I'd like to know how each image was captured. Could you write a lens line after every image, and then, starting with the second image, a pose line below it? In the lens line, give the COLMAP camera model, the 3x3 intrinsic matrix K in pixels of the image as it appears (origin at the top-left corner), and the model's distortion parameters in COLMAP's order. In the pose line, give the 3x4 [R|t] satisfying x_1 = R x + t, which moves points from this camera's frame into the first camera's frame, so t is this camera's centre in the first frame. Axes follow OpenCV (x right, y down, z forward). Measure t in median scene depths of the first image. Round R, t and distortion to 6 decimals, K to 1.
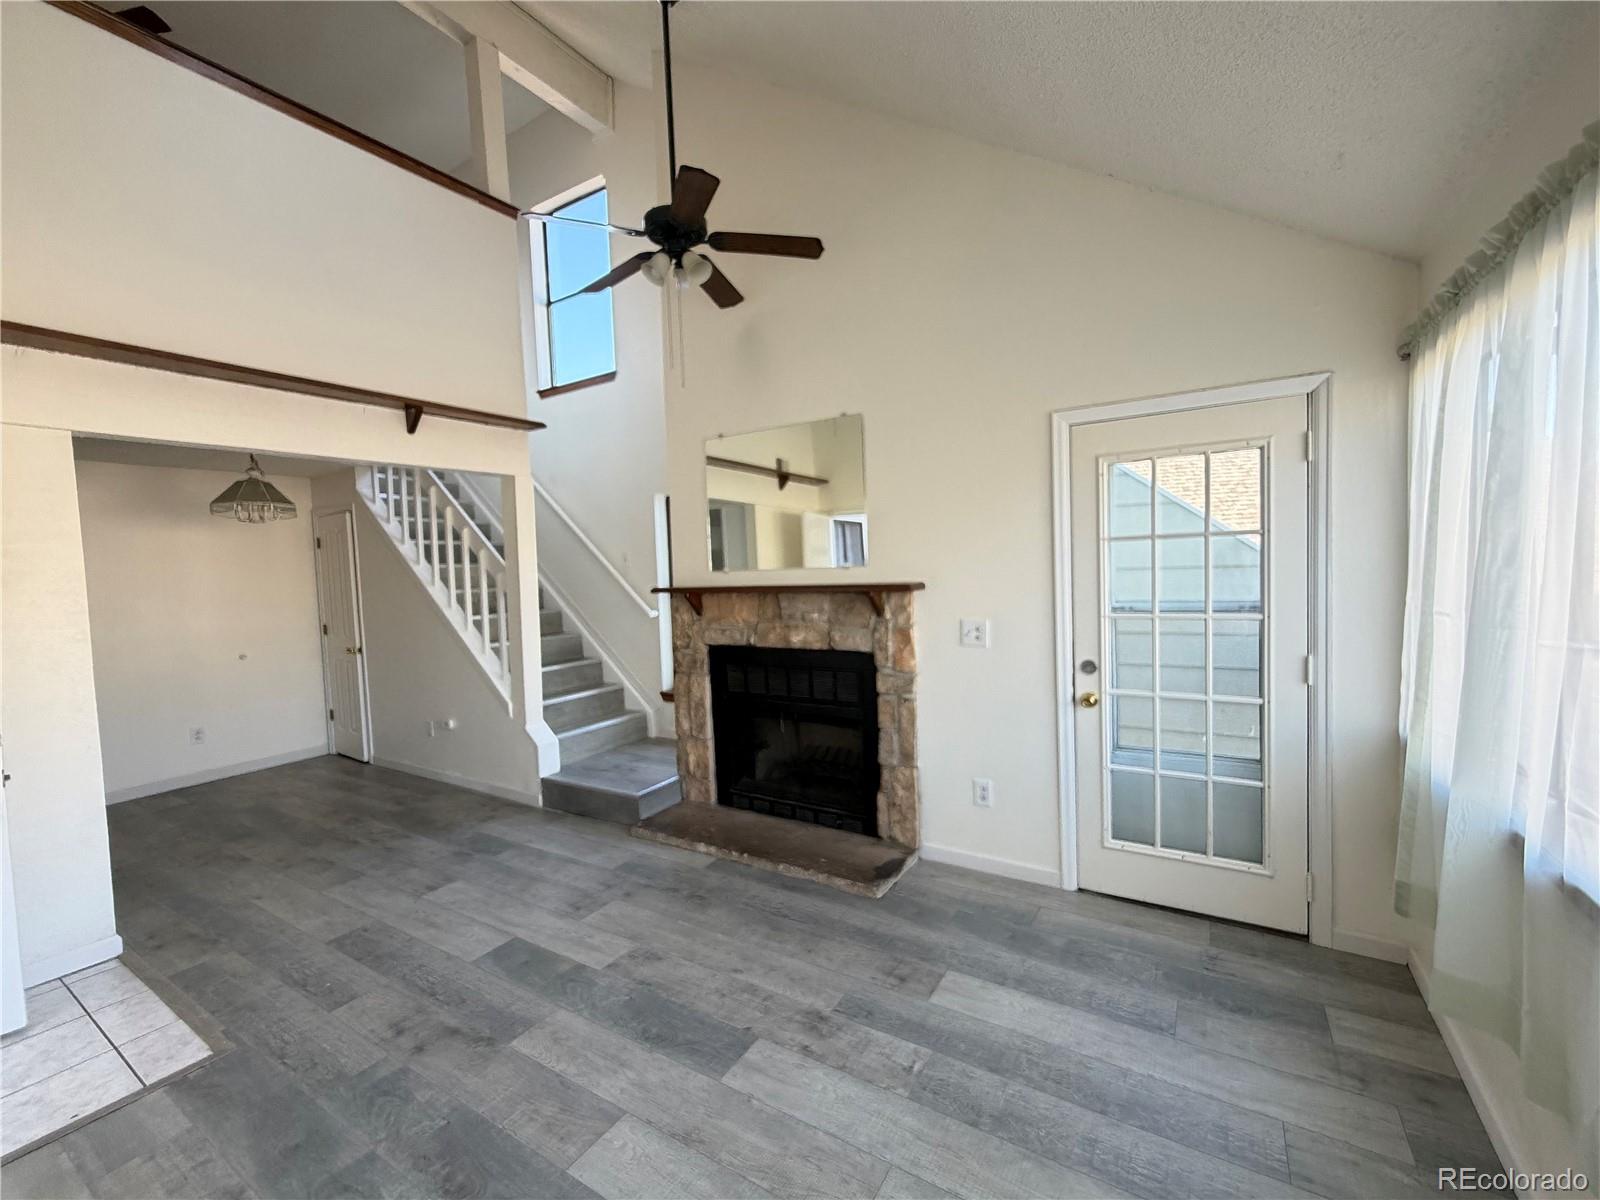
lens RADIAL K [[662.5, 0, 800.0], [0, 662.5, 600.0], [0, 0, 1]] dist [0.000288, -0.000156]
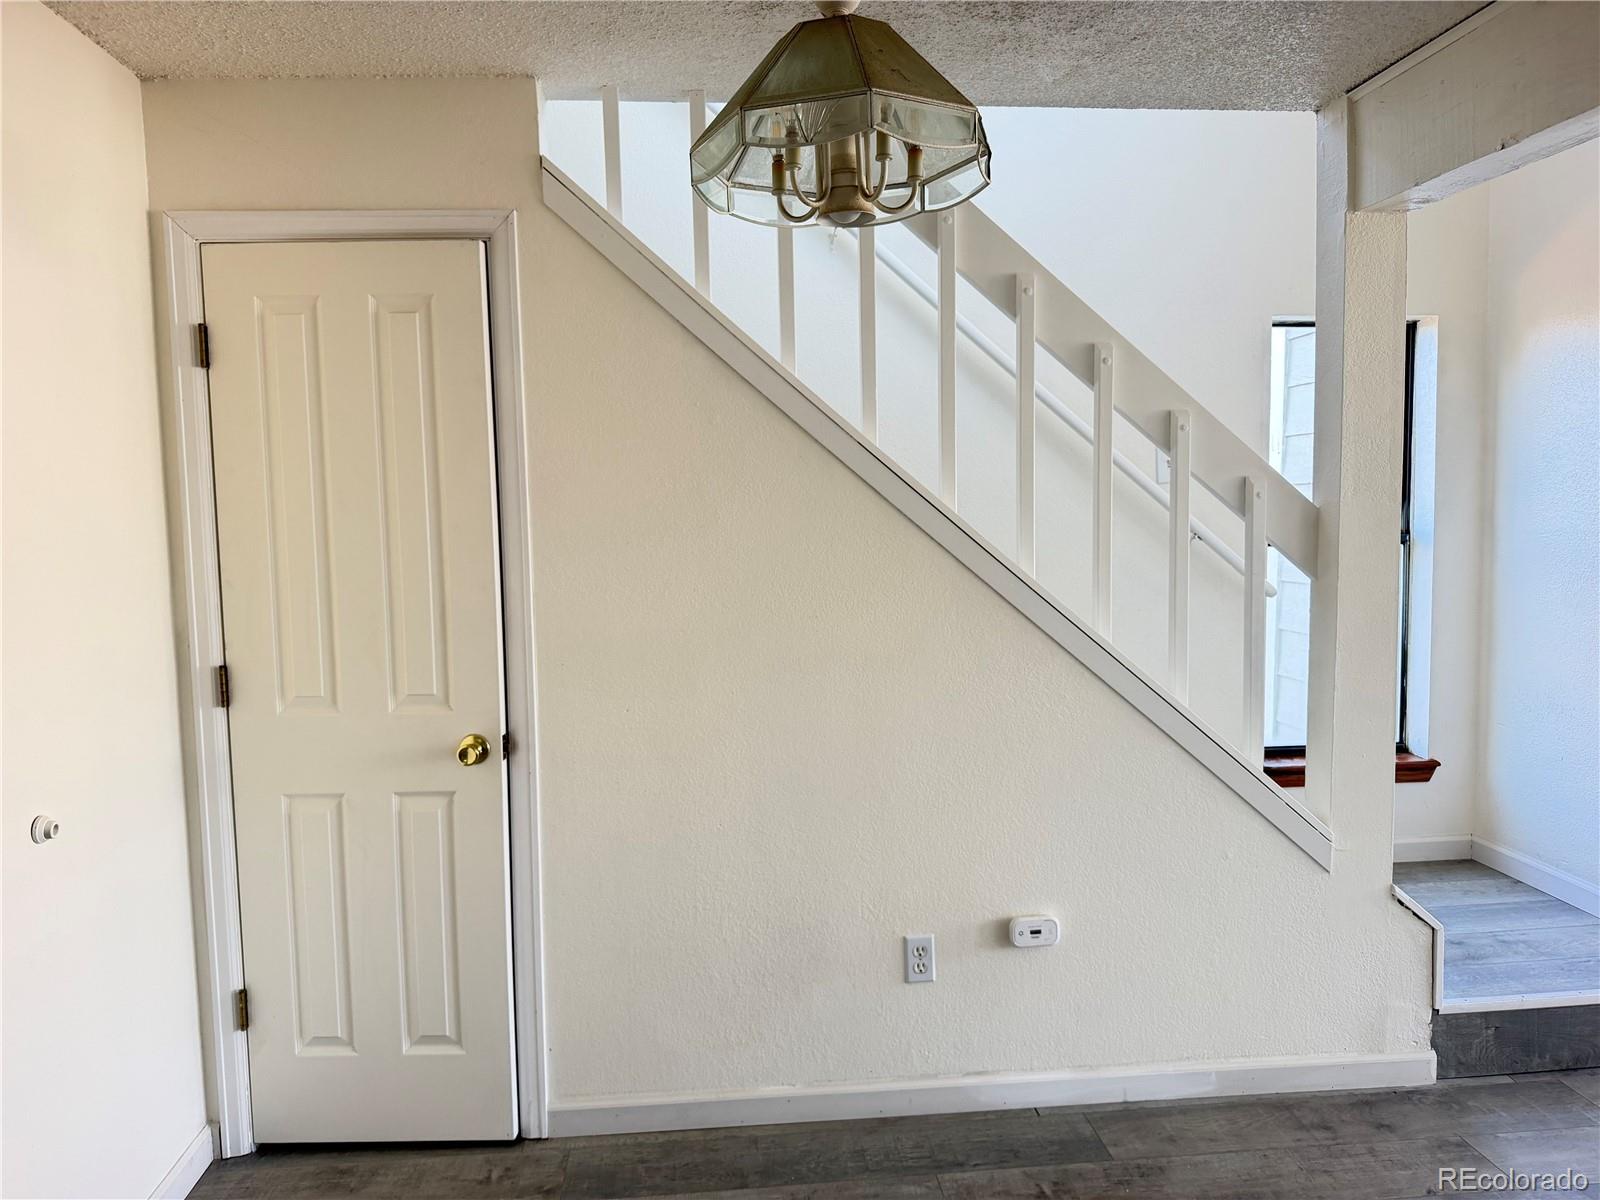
lens RADIAL K [[1136.6, 0, 796.4], [0, 1136.6, 600.0], [0, 0, 1]] dist [0.063389, -0.075434]
pose [[0.797399, -0.028102, 0.602797, -1.032132], [0.019914, 0.999596, 0.020258, 0.008704], [-0.603123, -0.004150, 0.797637, 0.656389]]
